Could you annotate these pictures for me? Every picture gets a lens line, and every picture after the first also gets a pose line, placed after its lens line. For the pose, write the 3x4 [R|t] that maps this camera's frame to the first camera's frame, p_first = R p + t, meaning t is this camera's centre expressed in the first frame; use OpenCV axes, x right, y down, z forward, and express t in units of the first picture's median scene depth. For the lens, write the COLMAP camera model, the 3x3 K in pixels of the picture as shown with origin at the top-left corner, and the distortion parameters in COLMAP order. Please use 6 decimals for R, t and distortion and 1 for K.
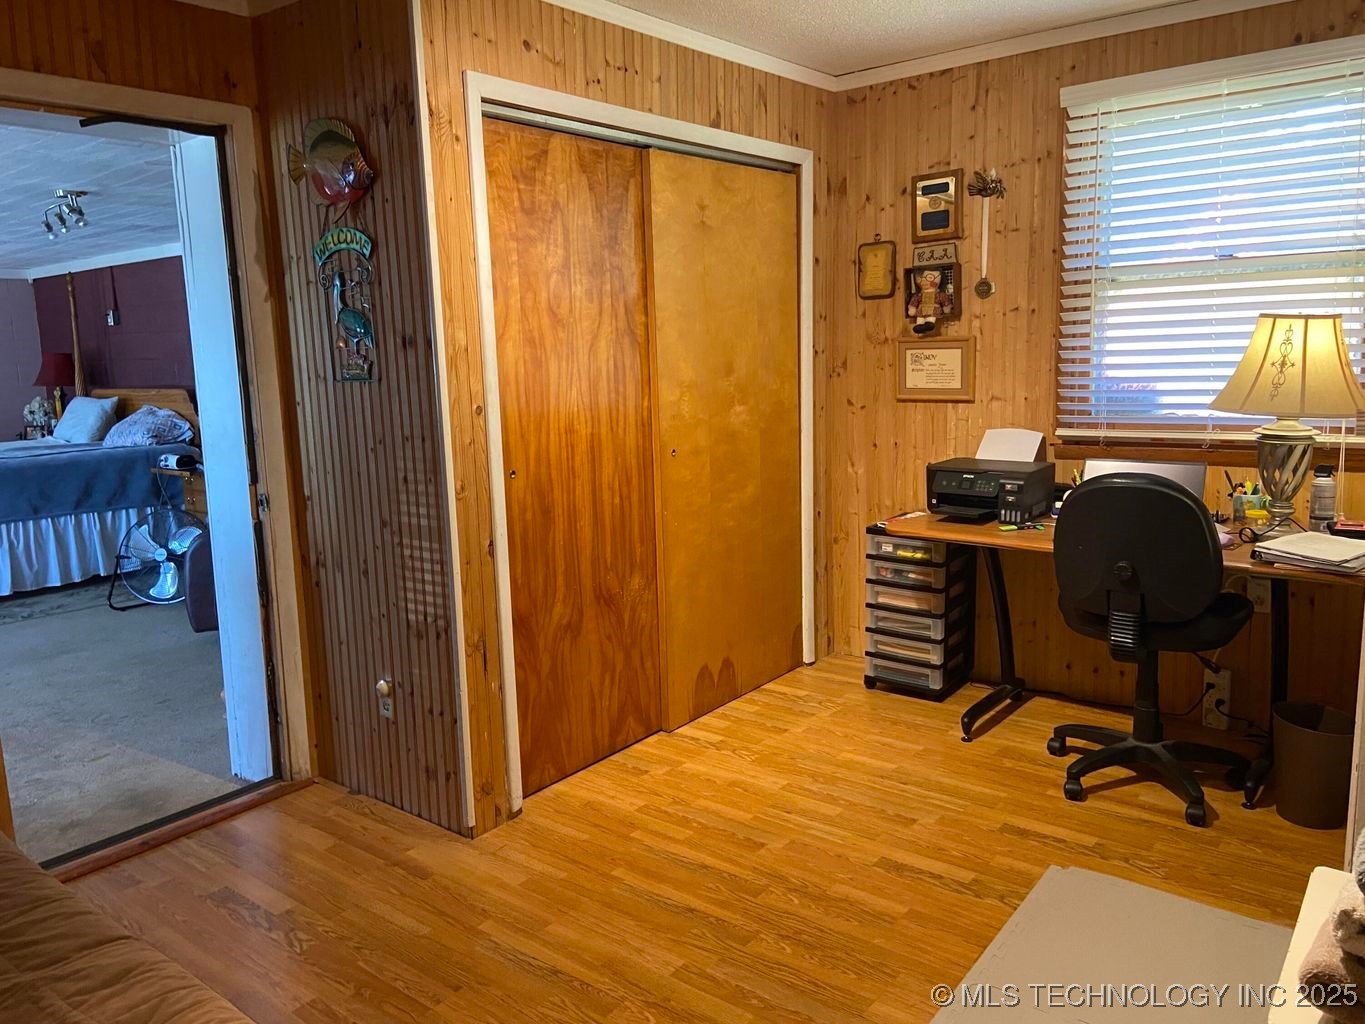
lens RADIAL K [[1031.2, 0, 680.9], [0, 1031.2, 511.2], [0, 0, 1]] dist [-0.003706, -0.000965]
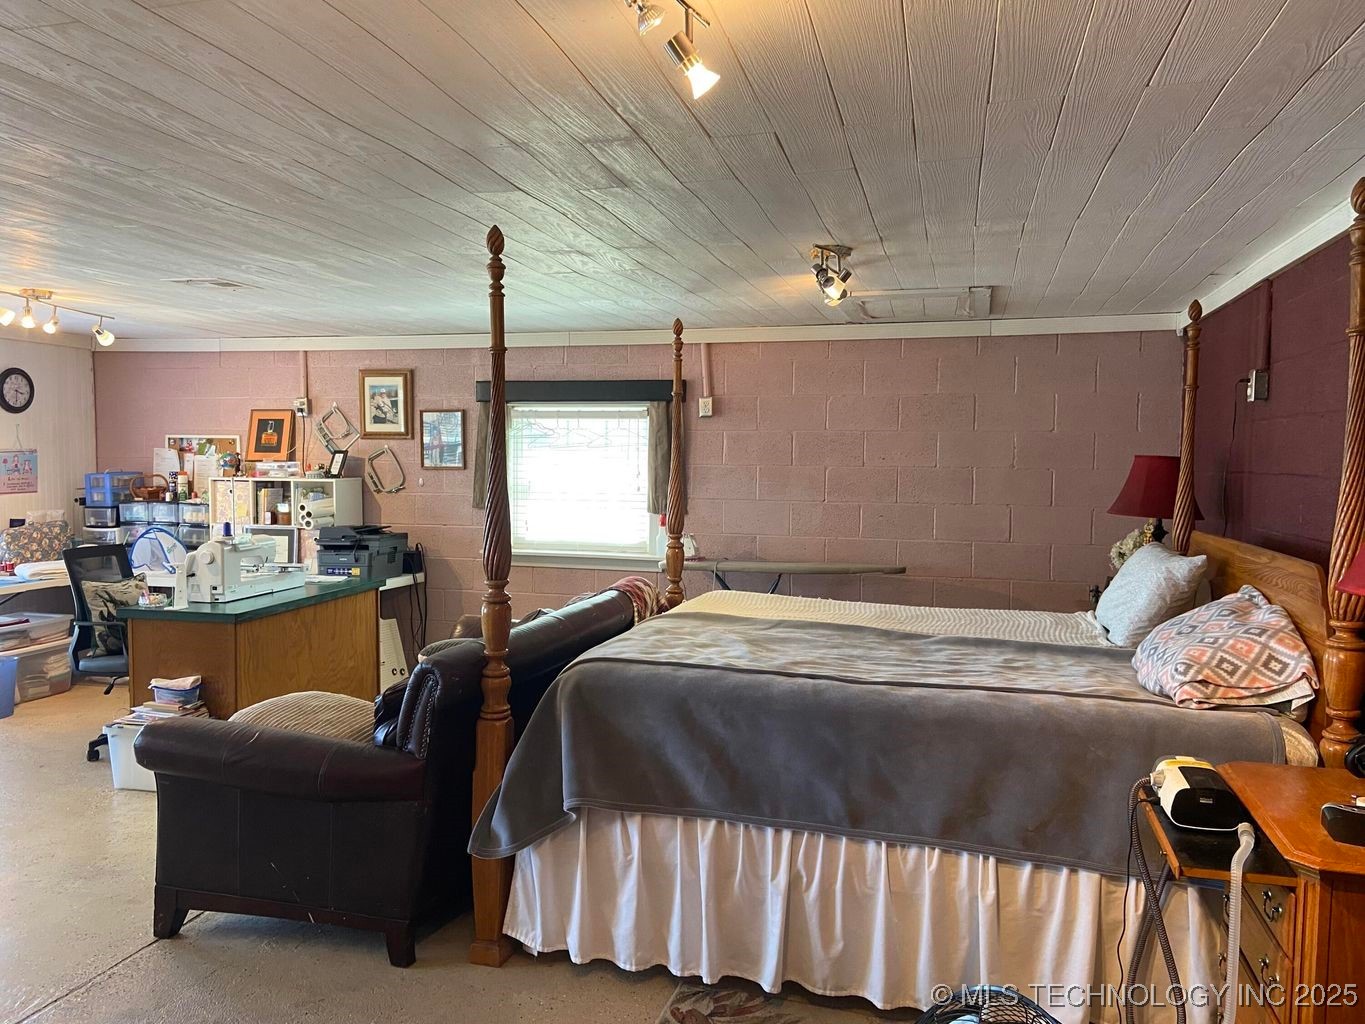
lens RADIAL K [[1031.2, 0, 679.4], [0, 1031.2, 517.8], [0, 0, 1]] dist [-0.003706, -0.000965]
pose [[0.387589, 0.093708, -0.917057, -0.264247], [-0.173027, 0.984534, 0.027474, -0.118006], [0.905448, 0.148027, 0.397809, 0.717333]]
